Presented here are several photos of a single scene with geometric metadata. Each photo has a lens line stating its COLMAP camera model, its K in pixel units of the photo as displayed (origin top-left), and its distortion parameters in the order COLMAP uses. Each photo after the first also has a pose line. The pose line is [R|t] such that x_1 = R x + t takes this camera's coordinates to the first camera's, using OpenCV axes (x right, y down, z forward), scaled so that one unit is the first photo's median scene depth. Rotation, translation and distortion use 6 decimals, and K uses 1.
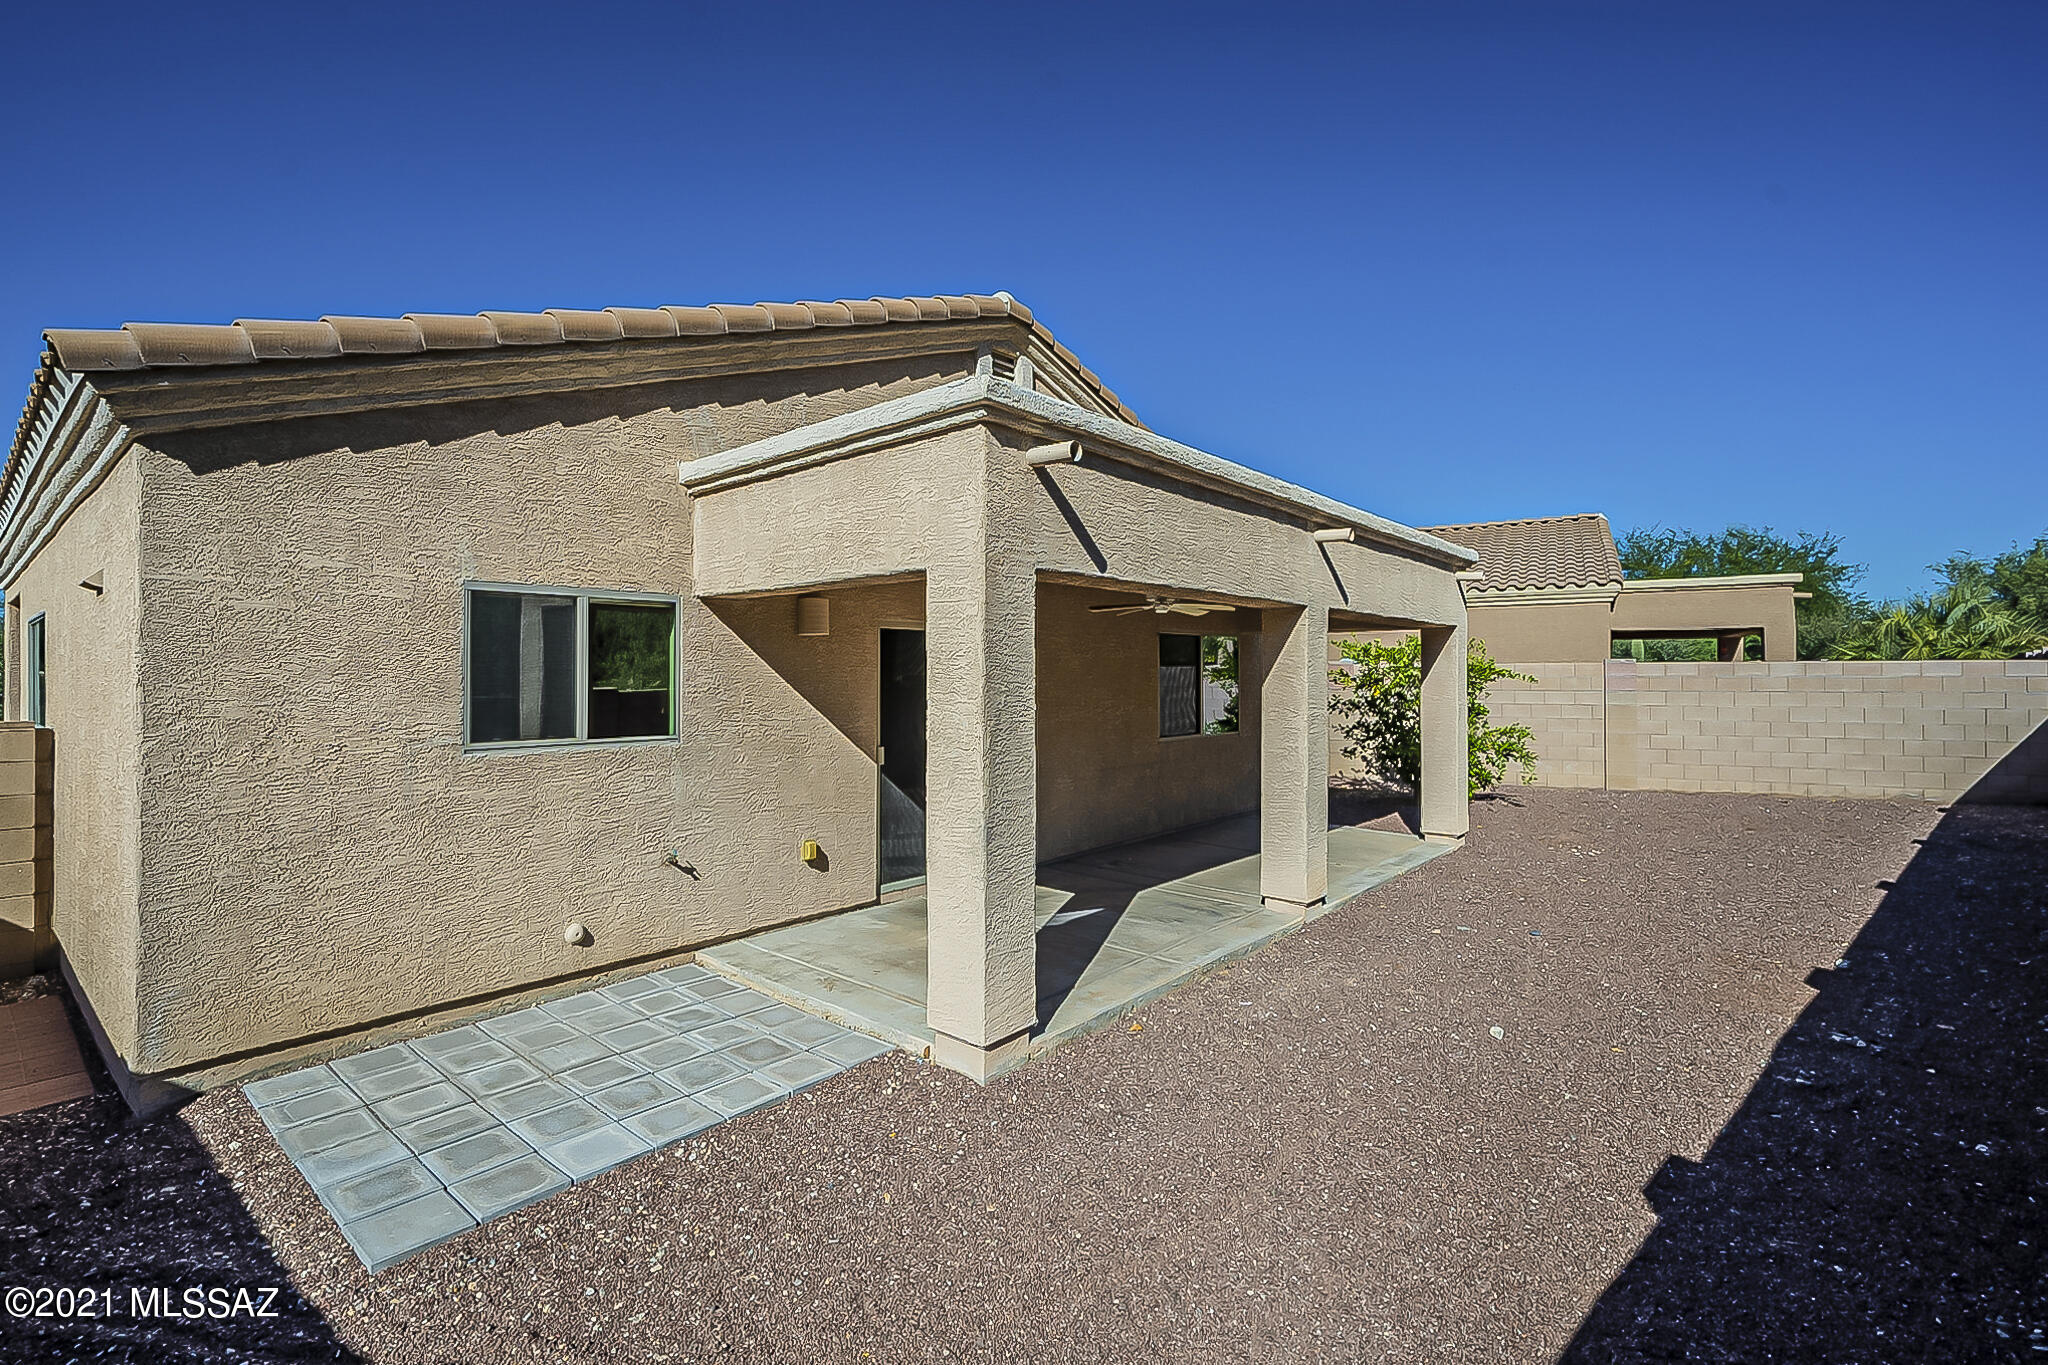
lens RADIAL K [[943.9, 0, 1027.6], [0, 943.9, 671.7], [0, 0, 1]] dist [-0.003906, 0.000294]
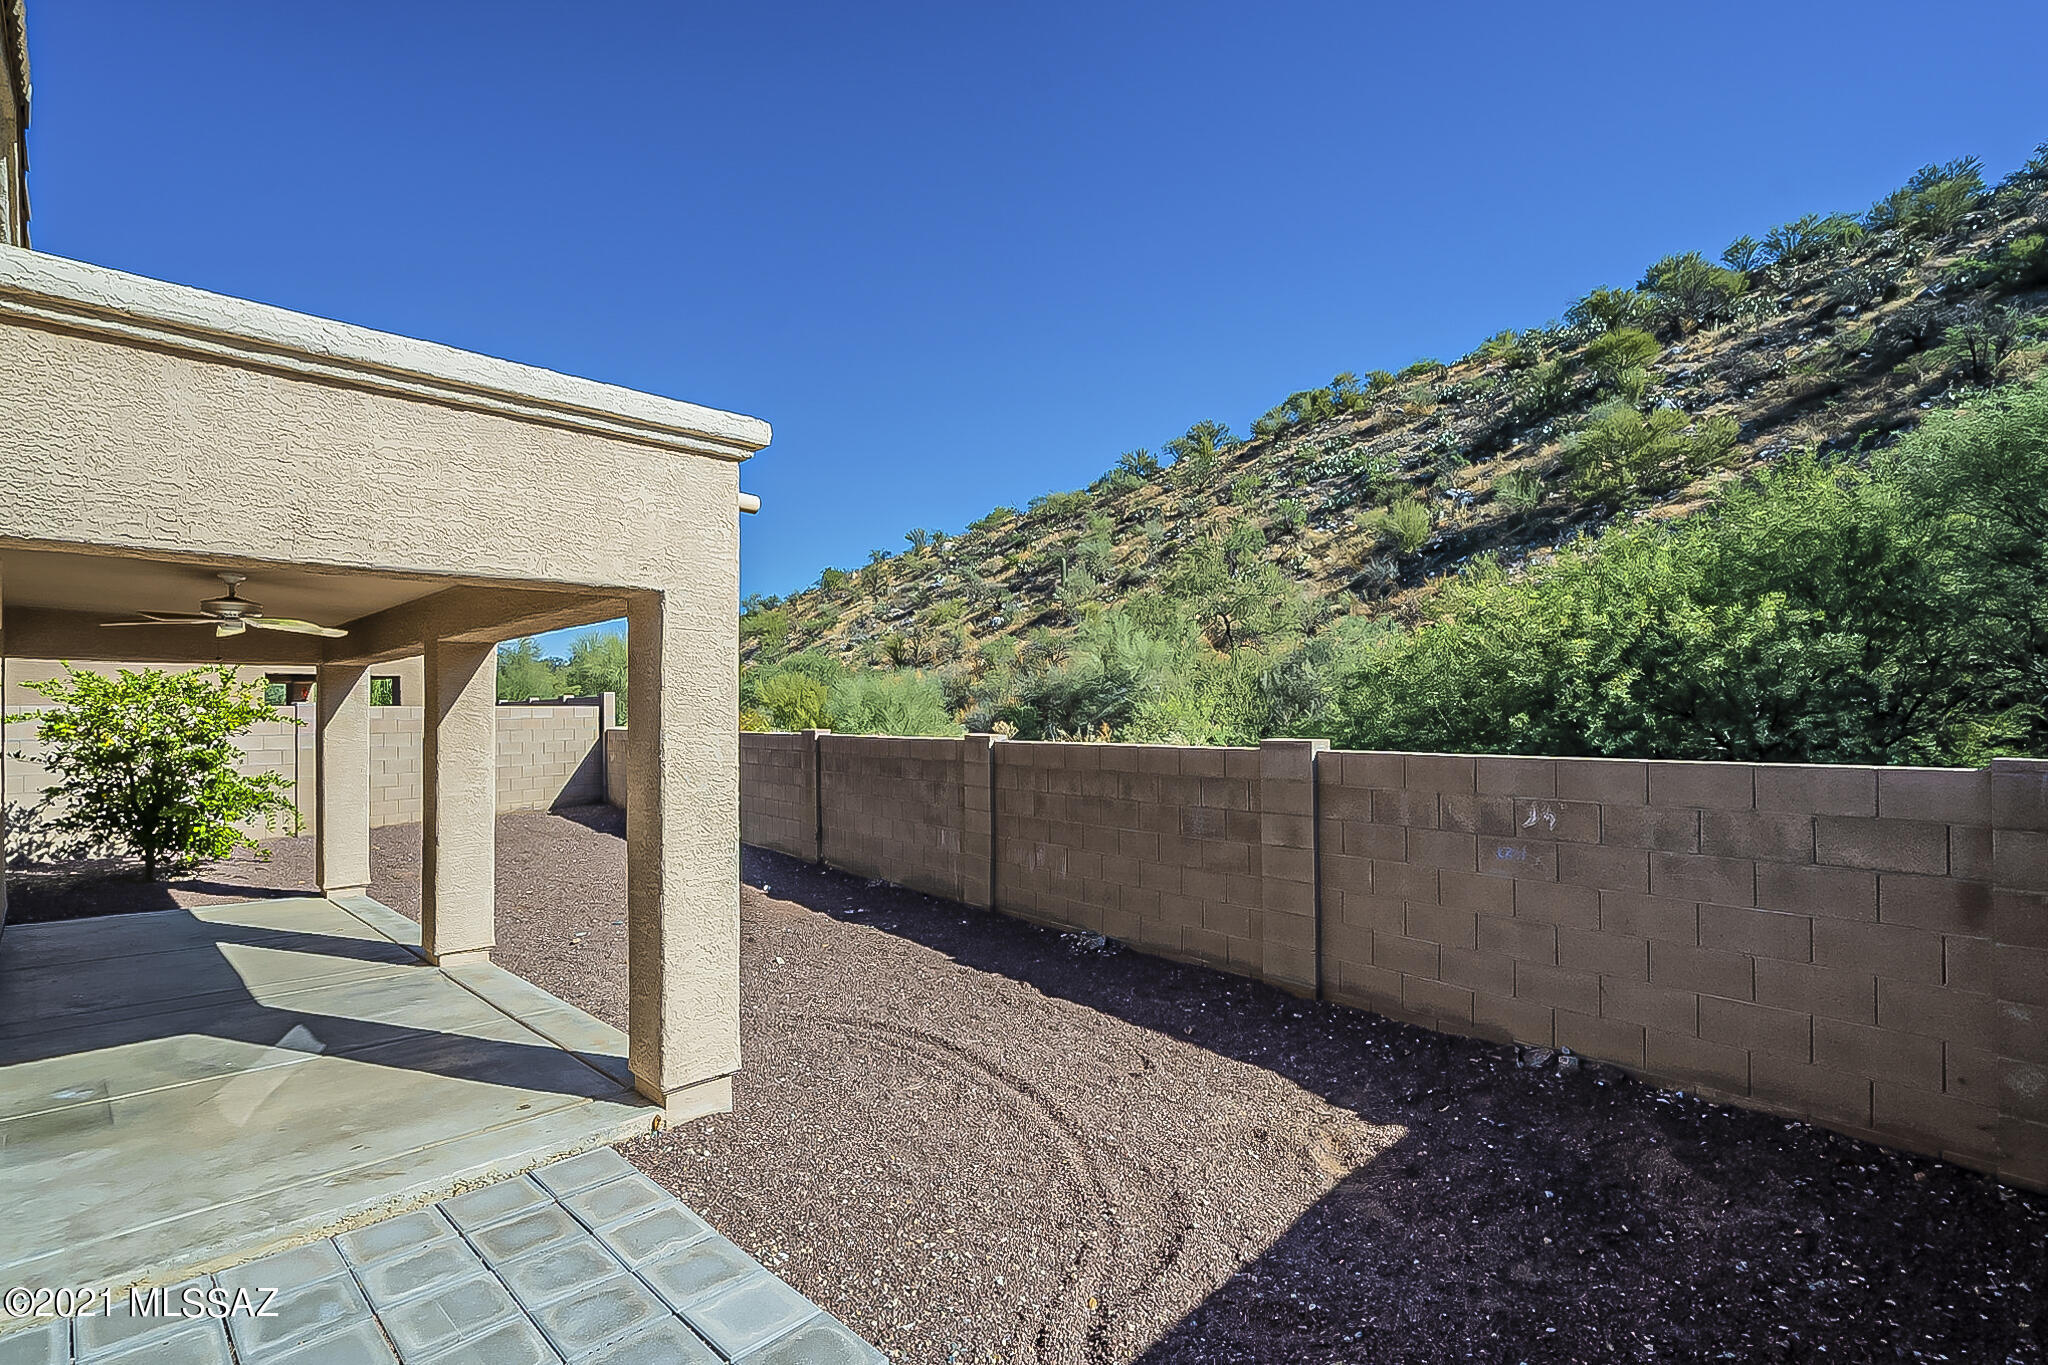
lens RADIAL K [[943.9, 0, 1036.5], [0, 943.9, 701.4], [0, 0, 1]] dist [-0.003906, 0.000294]
pose [[0.043952, 0.014831, 0.998924, -0.897289], [0.005259, 0.999873, -0.015076, 0.013081], [-0.999020, 0.005916, 0.043869, 0.532942]]
